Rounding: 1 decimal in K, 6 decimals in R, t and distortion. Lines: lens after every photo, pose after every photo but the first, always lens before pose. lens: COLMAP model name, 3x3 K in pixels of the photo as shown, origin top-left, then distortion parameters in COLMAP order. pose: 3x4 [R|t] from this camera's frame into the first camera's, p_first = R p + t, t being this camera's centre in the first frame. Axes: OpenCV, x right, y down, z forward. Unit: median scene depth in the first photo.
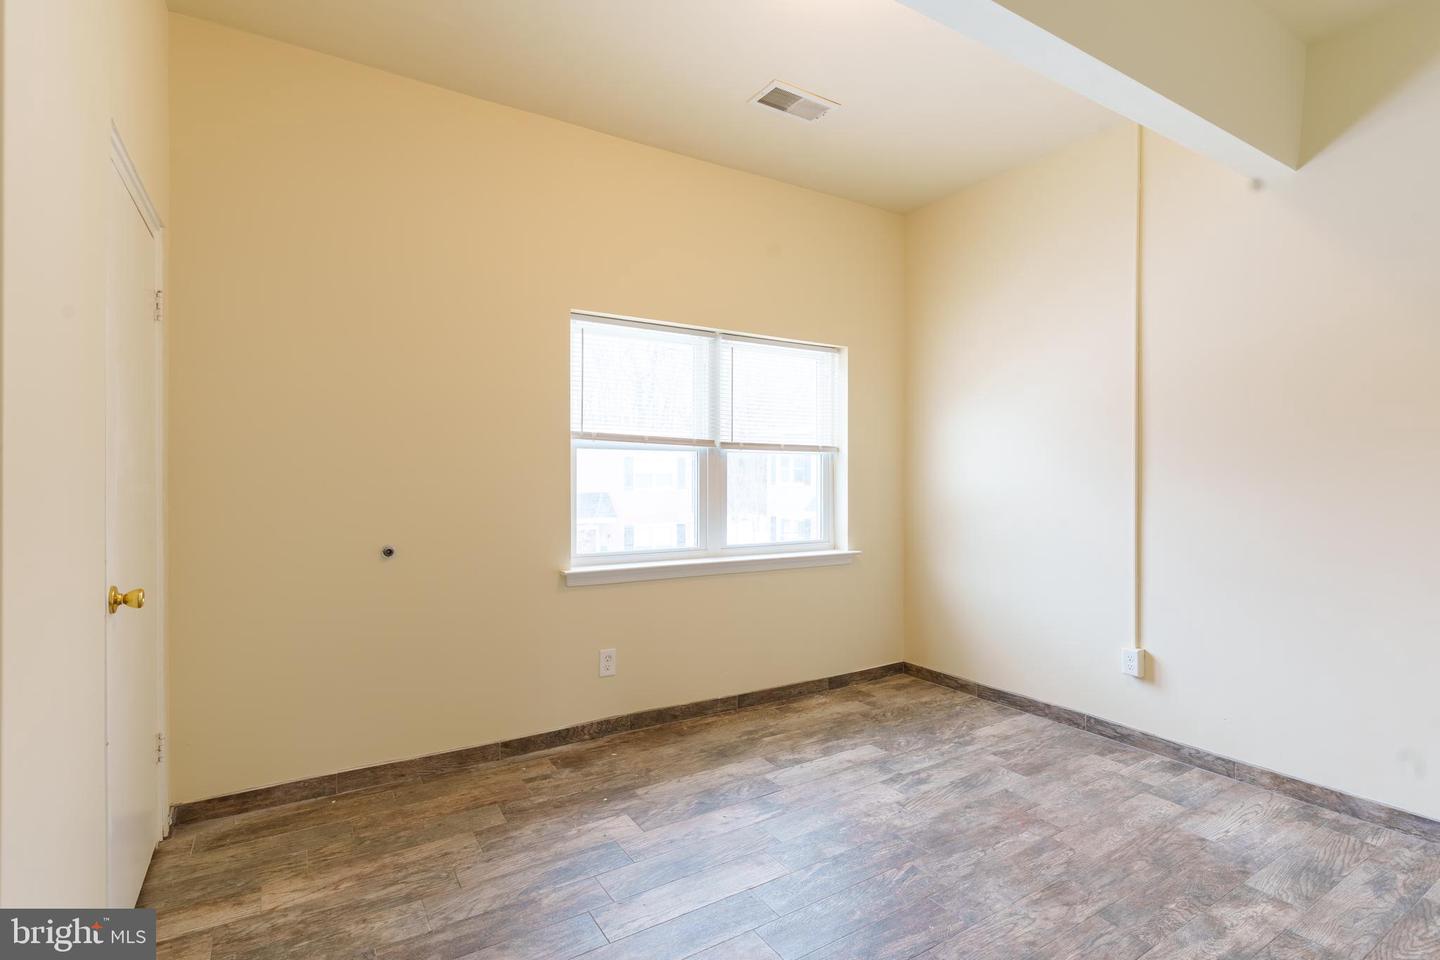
lens RADIAL K [[685.8, 0, 720.0], [0, 685.8, 480.0], [0, 0, 1]] dist [0.001037, 0.000199]
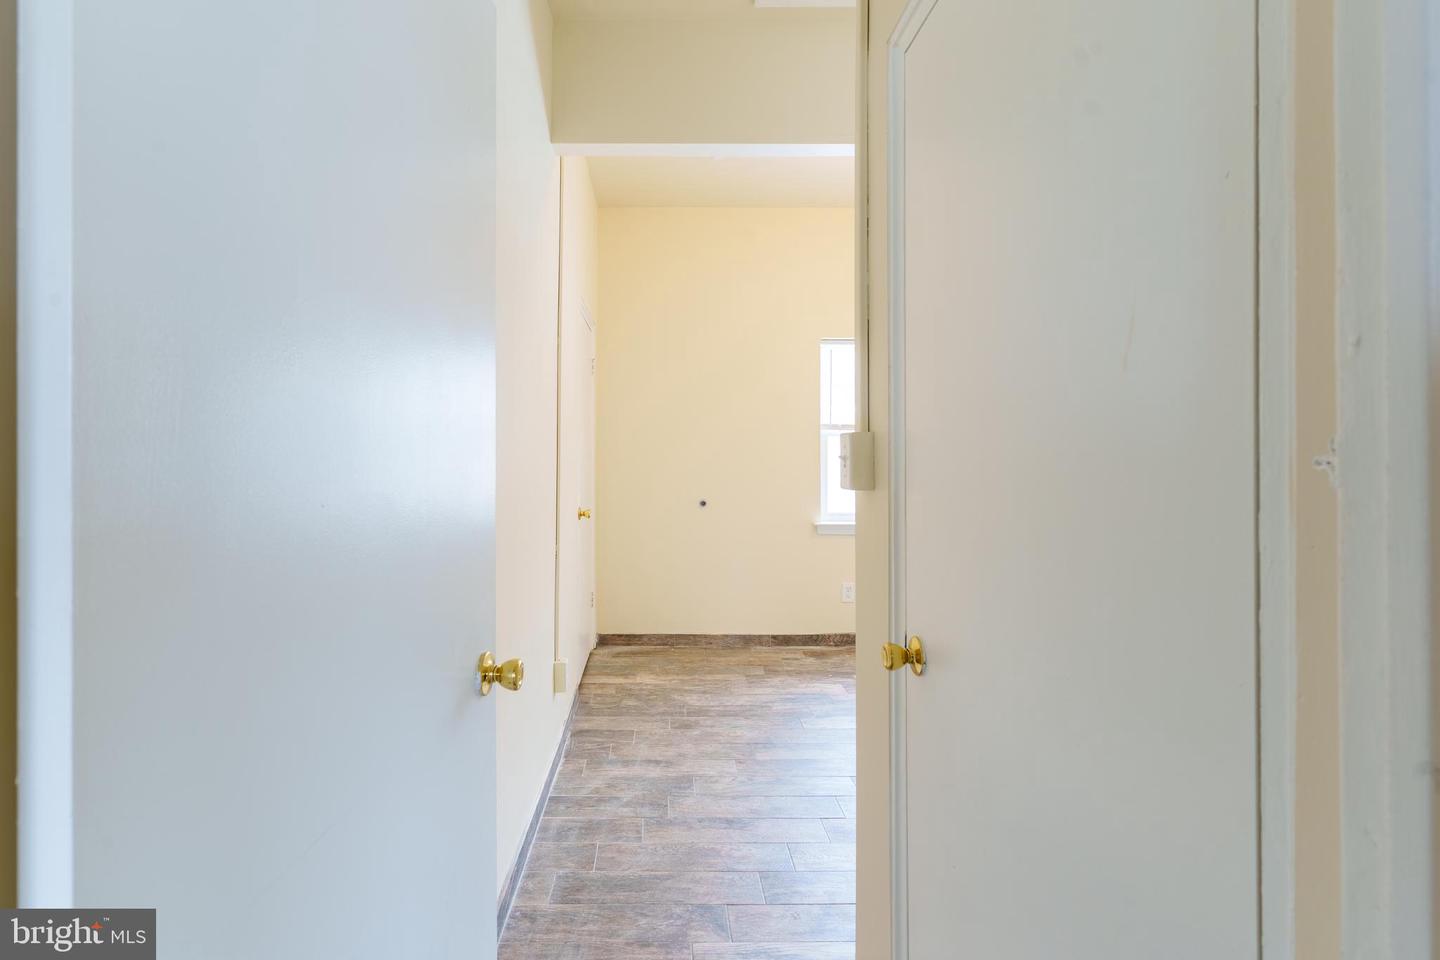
lens RADIAL K [[716.8, 0, 688.5], [0, 716.8, 452.7], [0, 0, 1]] dist [-0.004366, -0.000997]
pose [[0.864742, 0.000183, -0.502217, 0.404852], [-0.003914, 0.999972, -0.006375, -0.003035], [0.502202, 0.007478, 0.864718, -0.578338]]
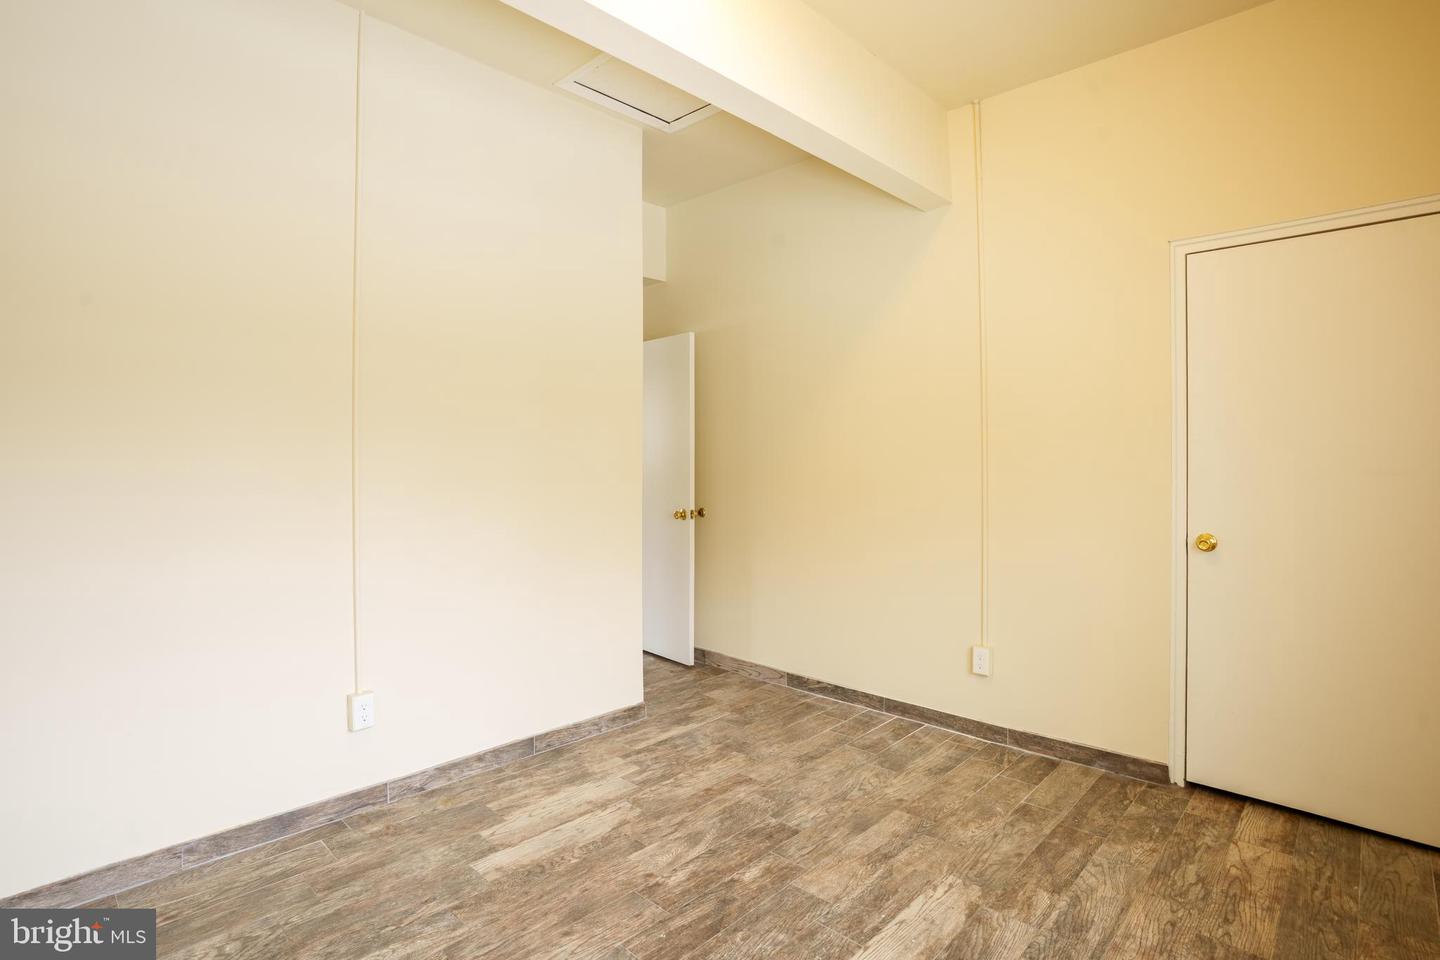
lens RADIAL K [[716.8, 0, 688.5], [0, 716.8, 452.7], [0, 0, 1]] dist [-0.004366, -0.000997]
pose [[-0.978563, 0.003412, -0.205918, 0.411694], [0.003090, 0.999993, 0.001882, -0.021478], [0.205923, 0.001206, -0.978567, 1.714224]]
